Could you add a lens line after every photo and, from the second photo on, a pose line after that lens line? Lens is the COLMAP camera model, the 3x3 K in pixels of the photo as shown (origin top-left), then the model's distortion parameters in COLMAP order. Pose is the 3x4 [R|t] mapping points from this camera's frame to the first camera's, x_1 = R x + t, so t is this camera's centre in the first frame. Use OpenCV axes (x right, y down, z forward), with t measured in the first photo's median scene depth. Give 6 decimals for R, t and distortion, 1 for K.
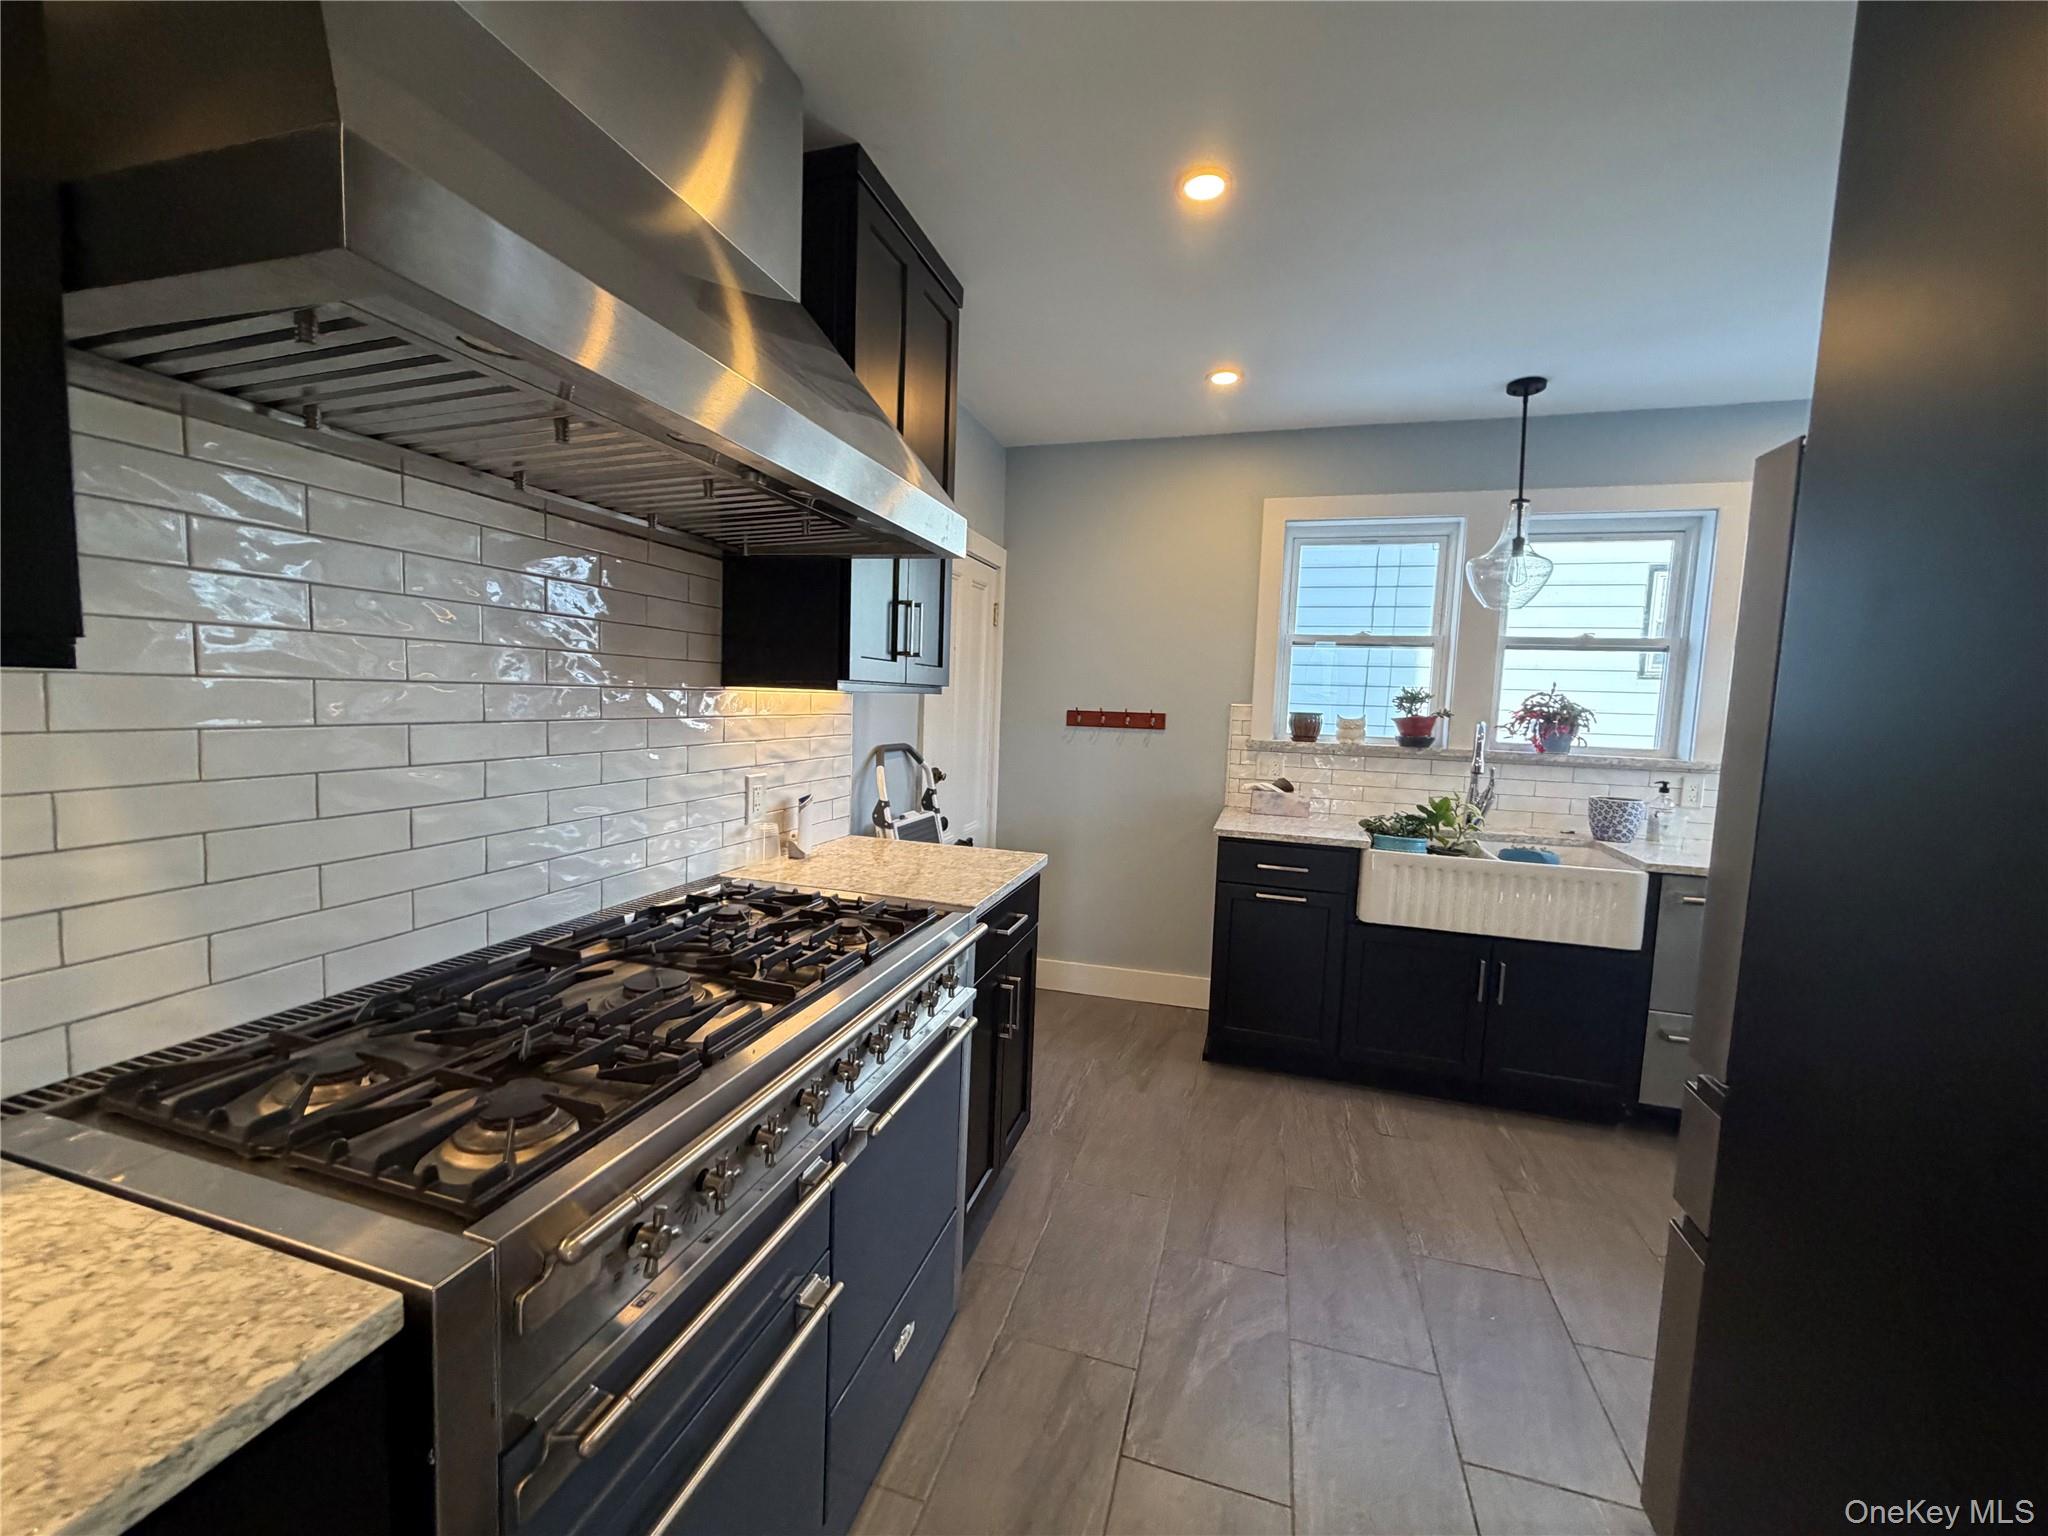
lens RADIAL K [[819.3, 0, 1015.9], [0, 819.3, 768.0], [0, 0, 1]] dist [0.001909, -0.000356]
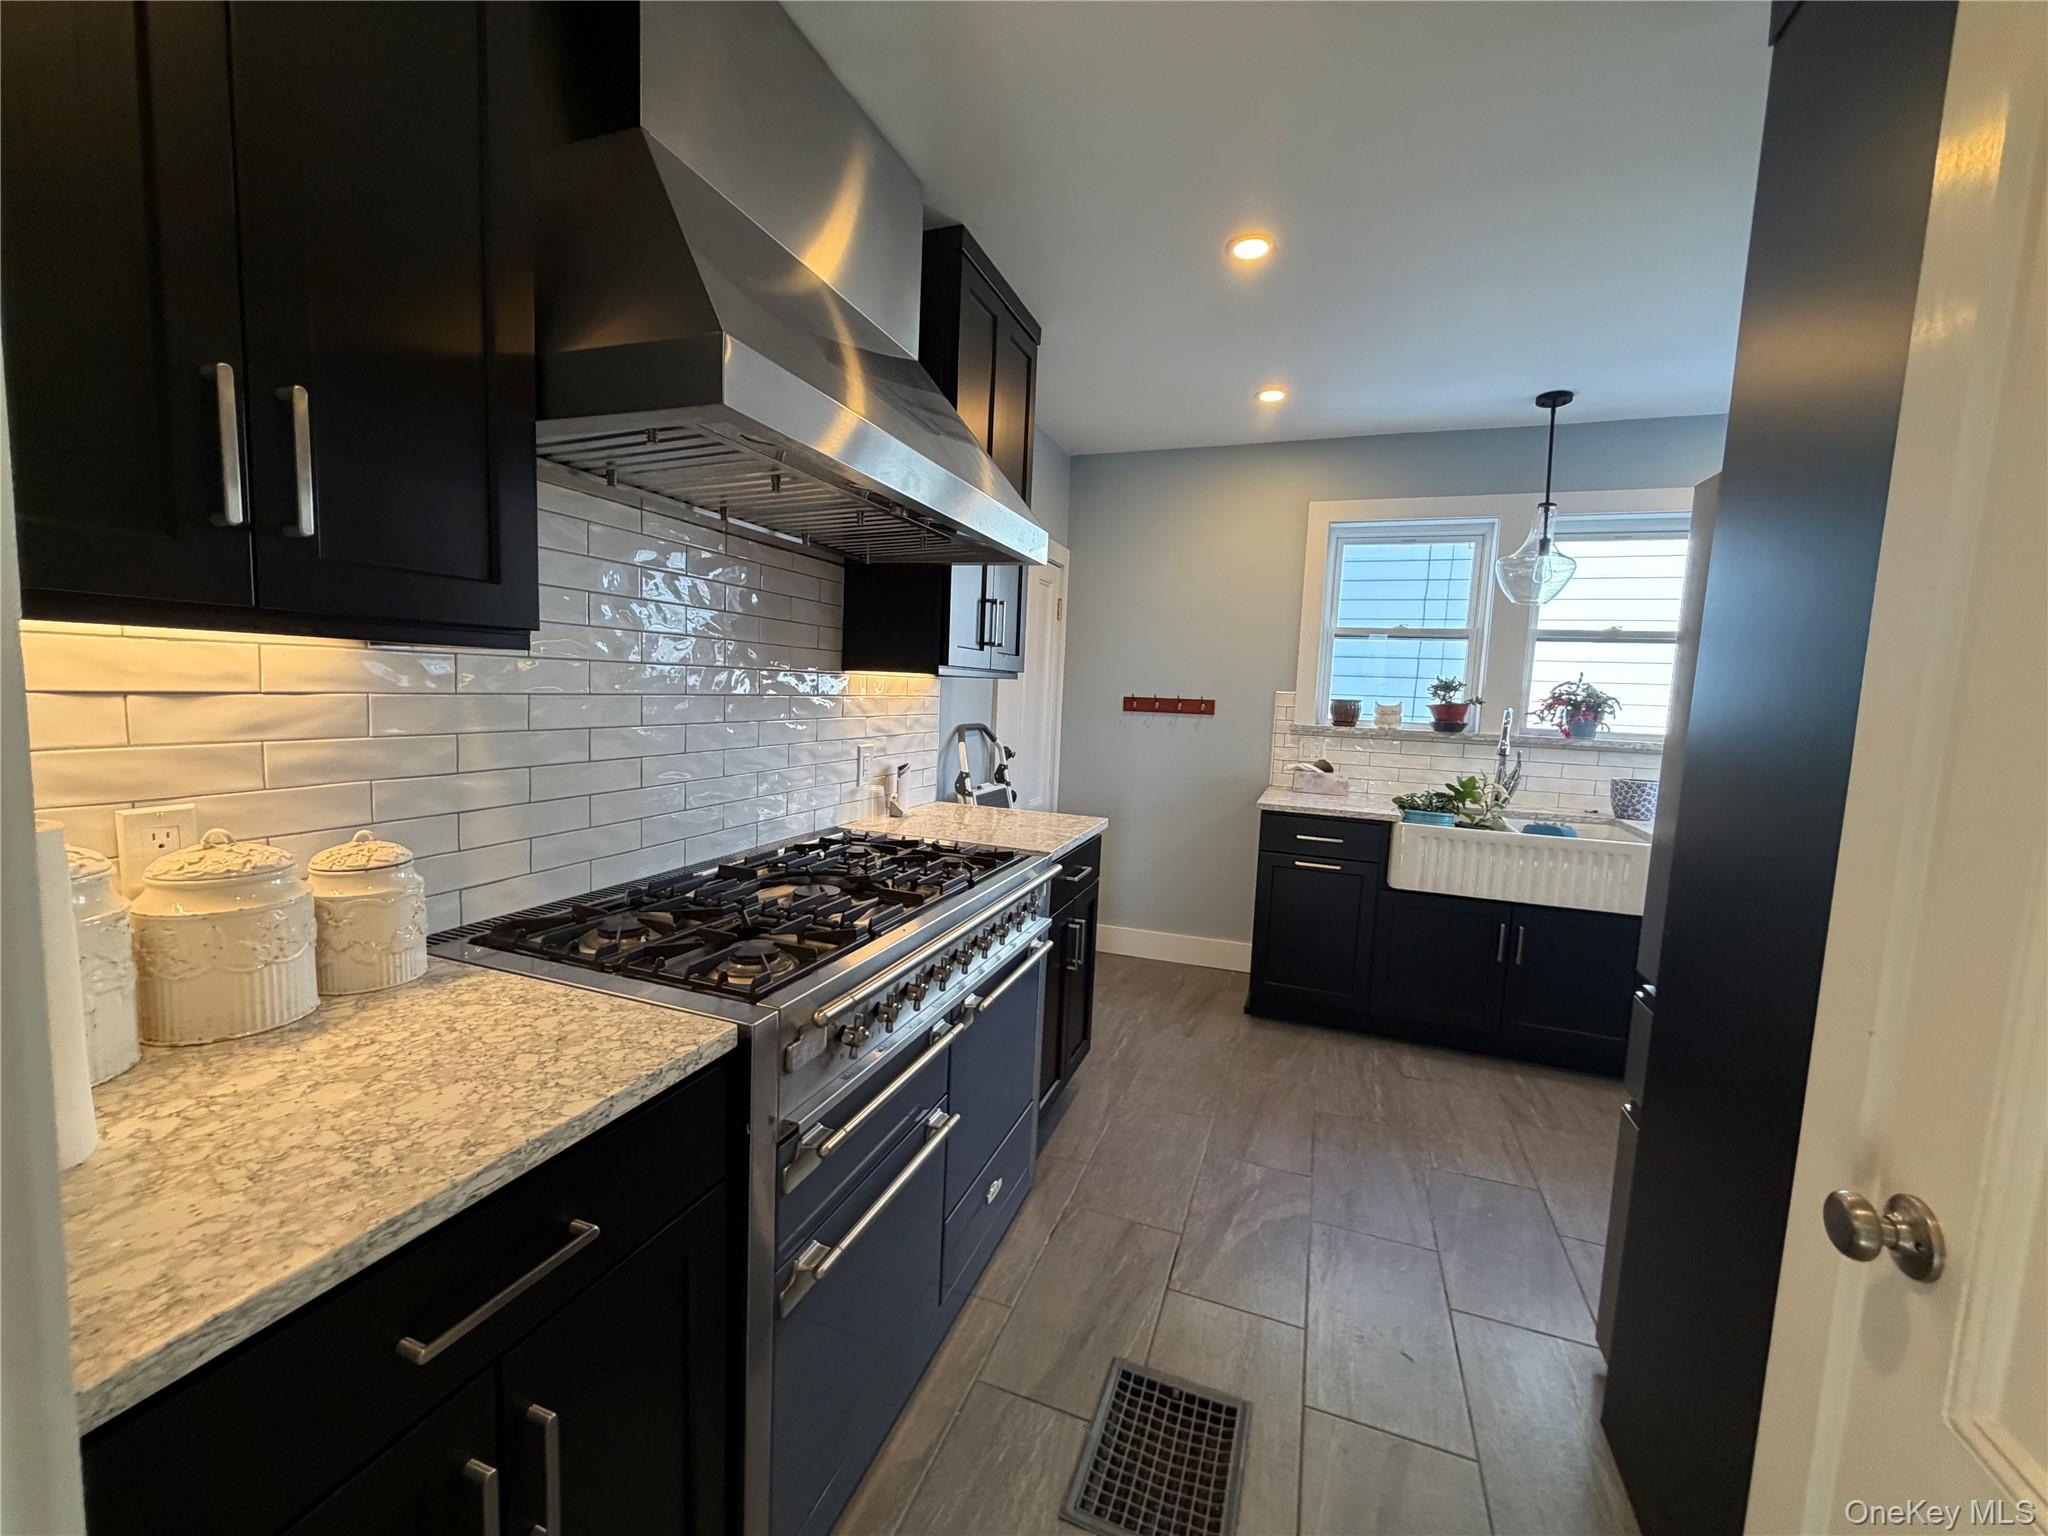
lens RADIAL K [[819.3, 0, 1015.9], [0, 819.3, 768.0], [0, 0, 1]] dist [0.001909, -0.000356]
pose [[0.998087, 0.010581, -0.060906, -0.021486], [-0.009996, 0.999901, 0.009891, 0.024079], [0.061005, -0.009263, 0.998095, -0.159060]]
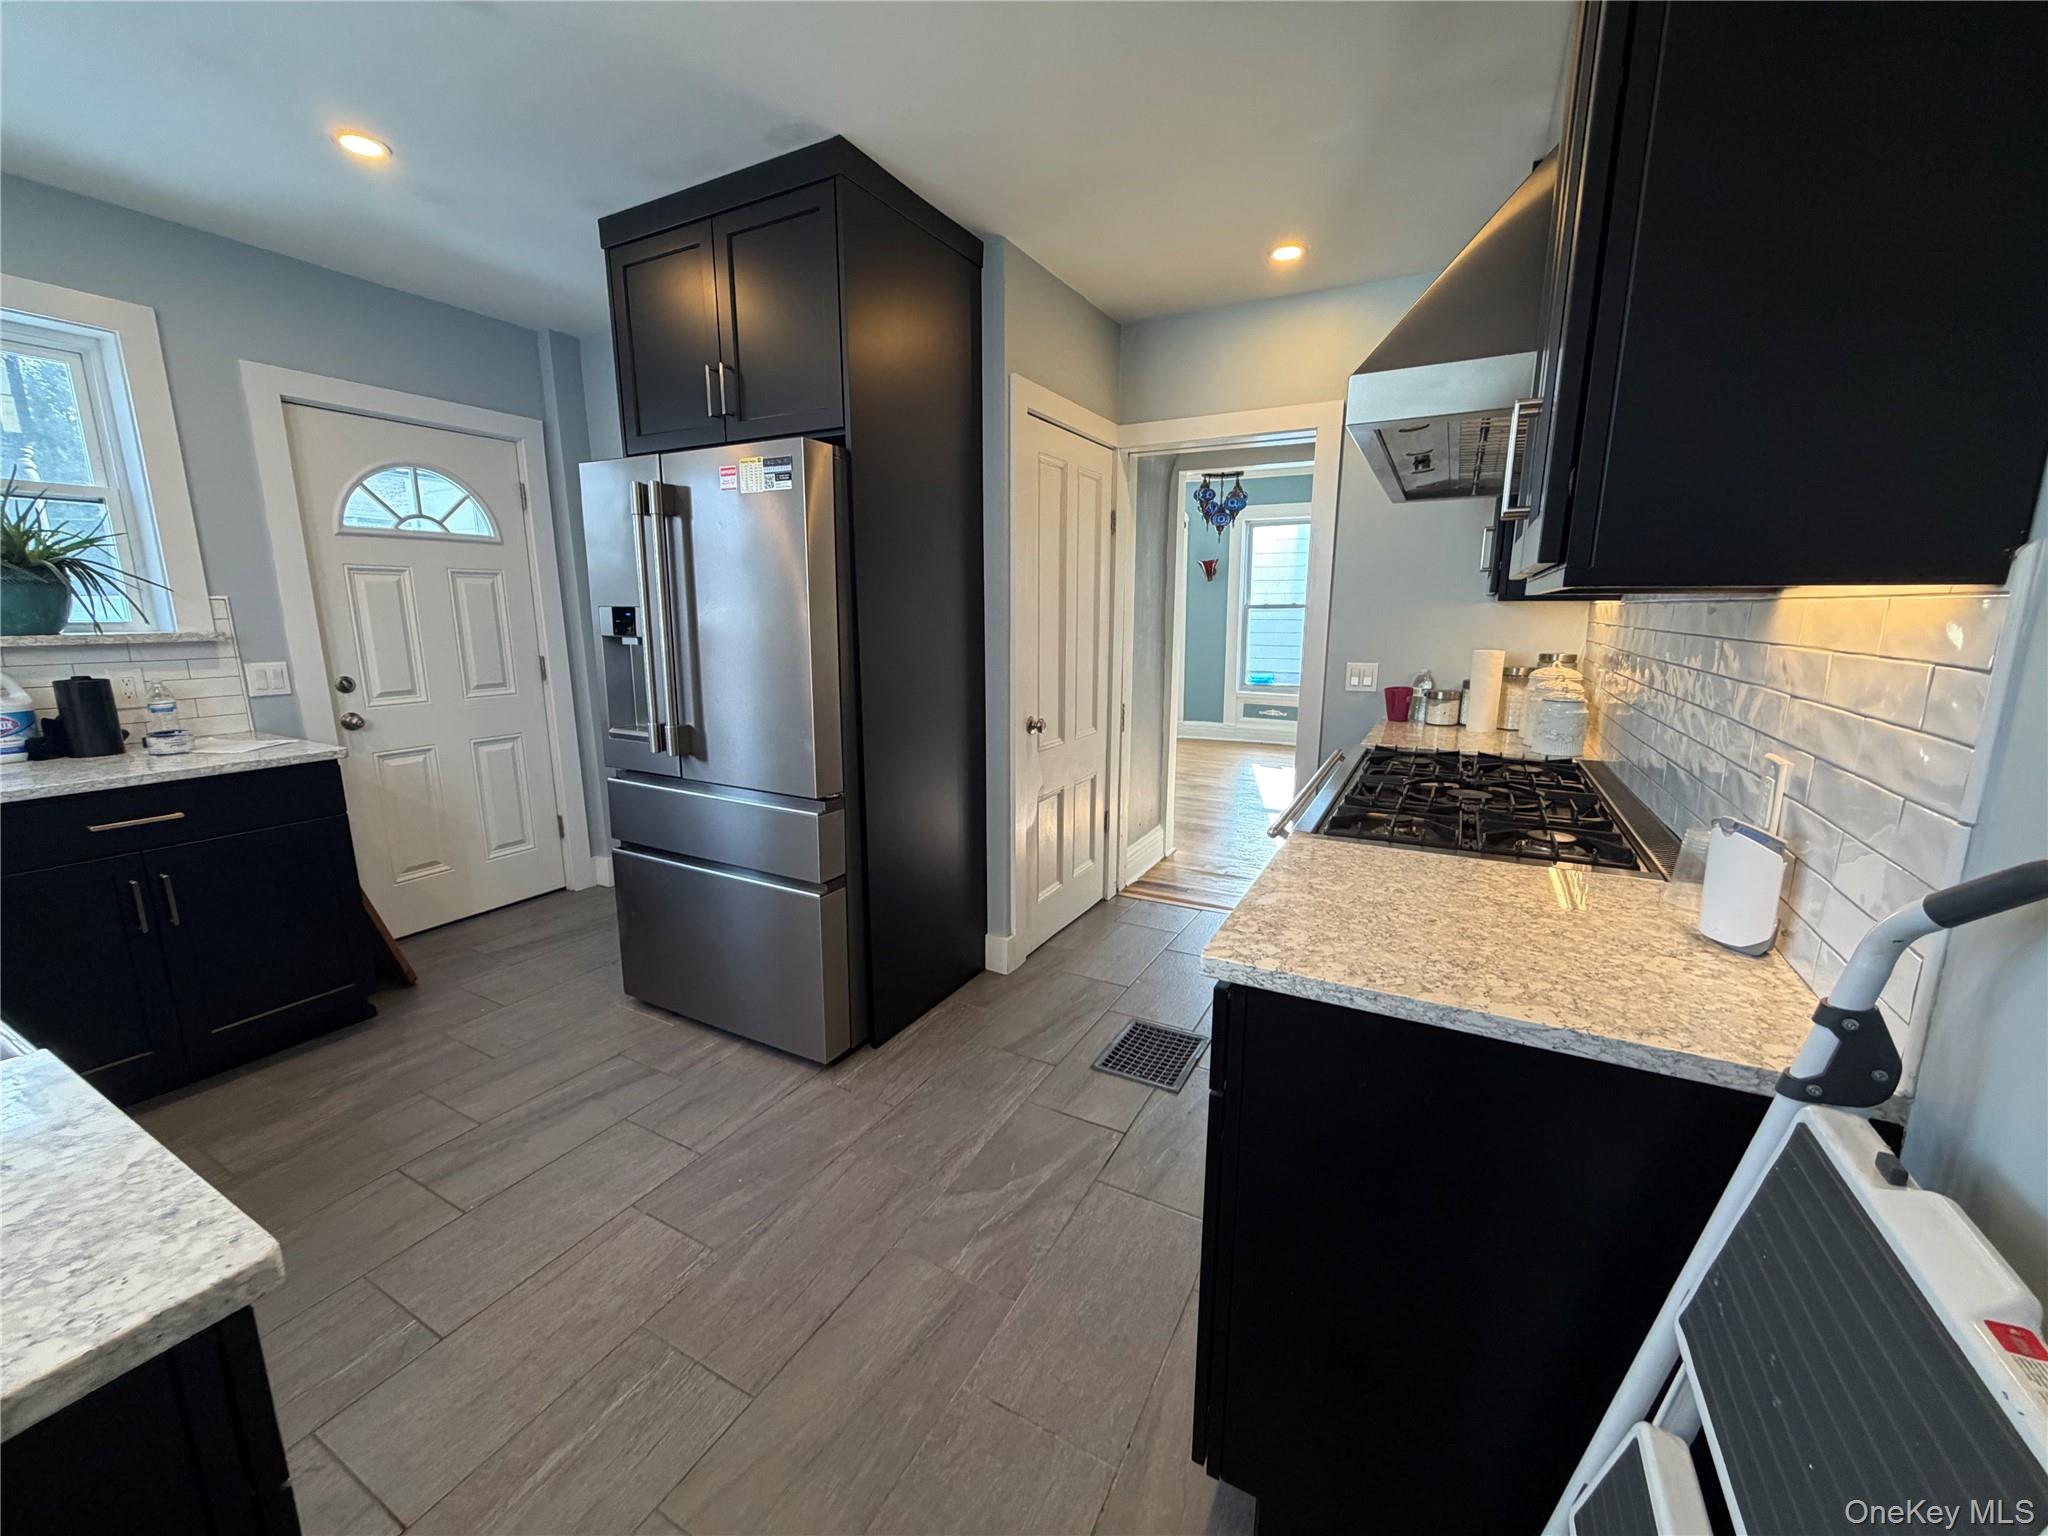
lens RADIAL K [[819.3, 0, 1015.9], [0, 819.3, 768.0], [0, 0, 1]] dist [0.001909, -0.000356]
pose [[-0.980271, -0.072713, 0.183800, 0.063411], [-0.017994, 0.958845, 0.283360, -0.111470], [-0.196840, 0.274462, -0.941236, 1.407614]]
